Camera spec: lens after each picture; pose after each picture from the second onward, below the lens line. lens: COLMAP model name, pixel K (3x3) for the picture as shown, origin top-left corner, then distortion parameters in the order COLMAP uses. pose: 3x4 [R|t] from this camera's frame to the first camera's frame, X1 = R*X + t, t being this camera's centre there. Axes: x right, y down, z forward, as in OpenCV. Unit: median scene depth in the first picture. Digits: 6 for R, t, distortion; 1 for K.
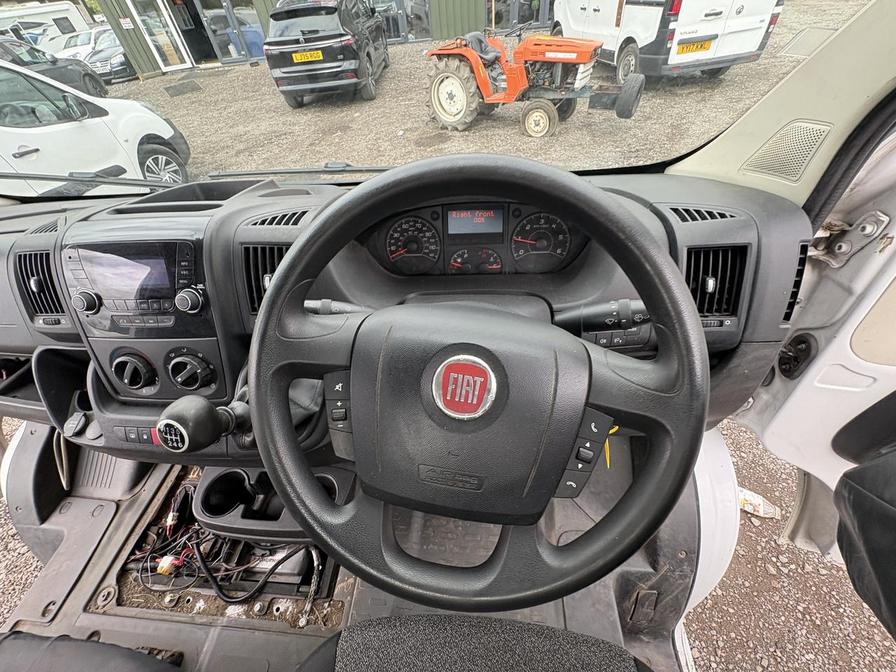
lens RADIAL K [[363.7, 0, 447.0], [0, 363.7, 341.3], [0, 0, 1]] dist [0.001672, -0.000848]
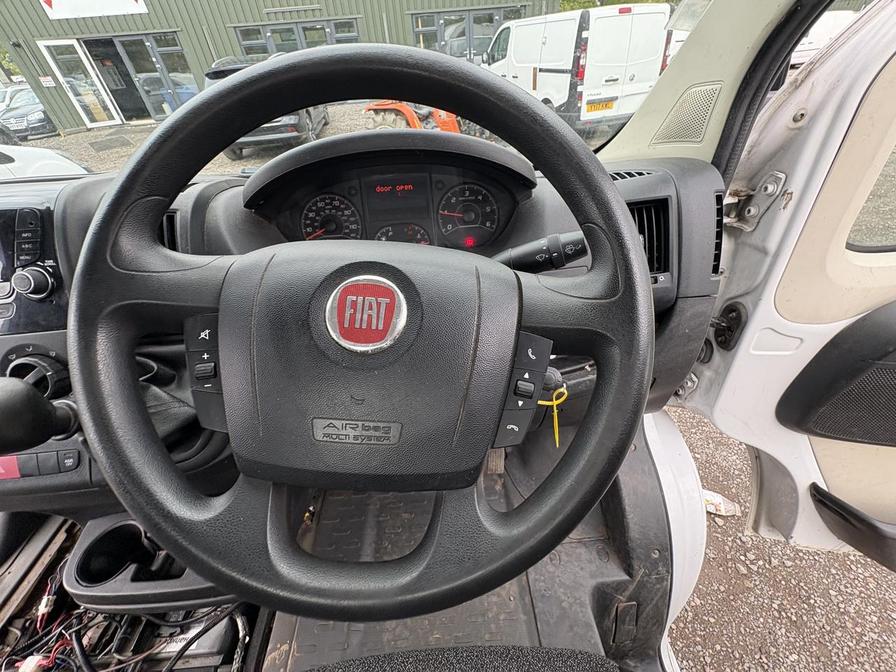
lens RADIAL K [[363.7, 0, 448.3], [0, 363.7, 341.7], [0, 0, 1]] dist [0.001672, -0.000848]
pose [[0.989718, -0.070163, 0.124645, 0.044929], [0.084596, 0.989809, -0.114553, 0.110005], [-0.115337, 0.123919, 0.985566, 0.077863]]
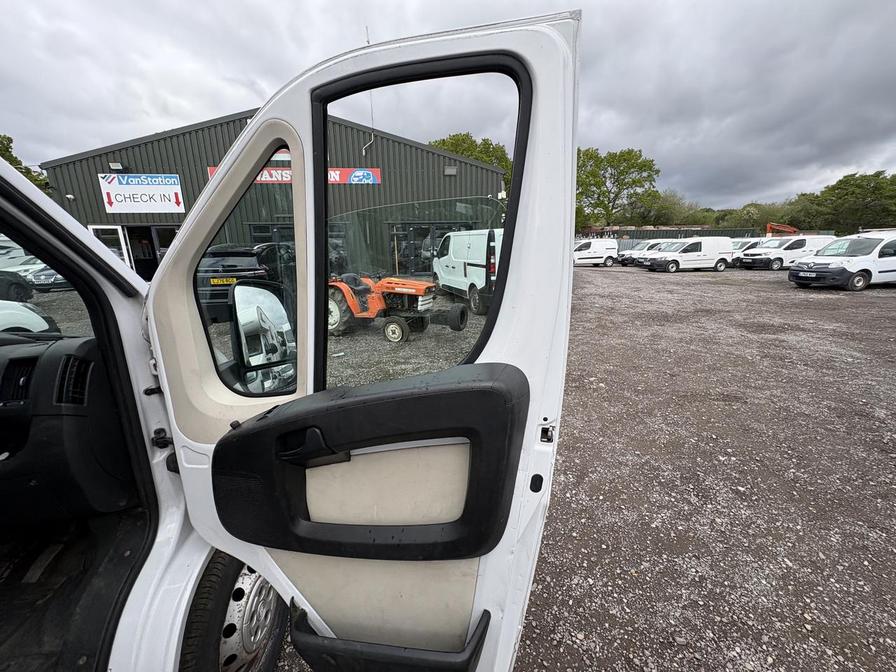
lens RADIAL K [[363.7, 0, 456.2], [0, 363.7, 334.8], [0, 0, 1]] dist [0.001672, -0.000848]
pose [[0.987467, 0.034464, 0.154017, 1.394069], [0.050581, 0.855285, -0.515683, 0.355870], [-0.149501, 0.517010, 0.842823, -0.454562]]
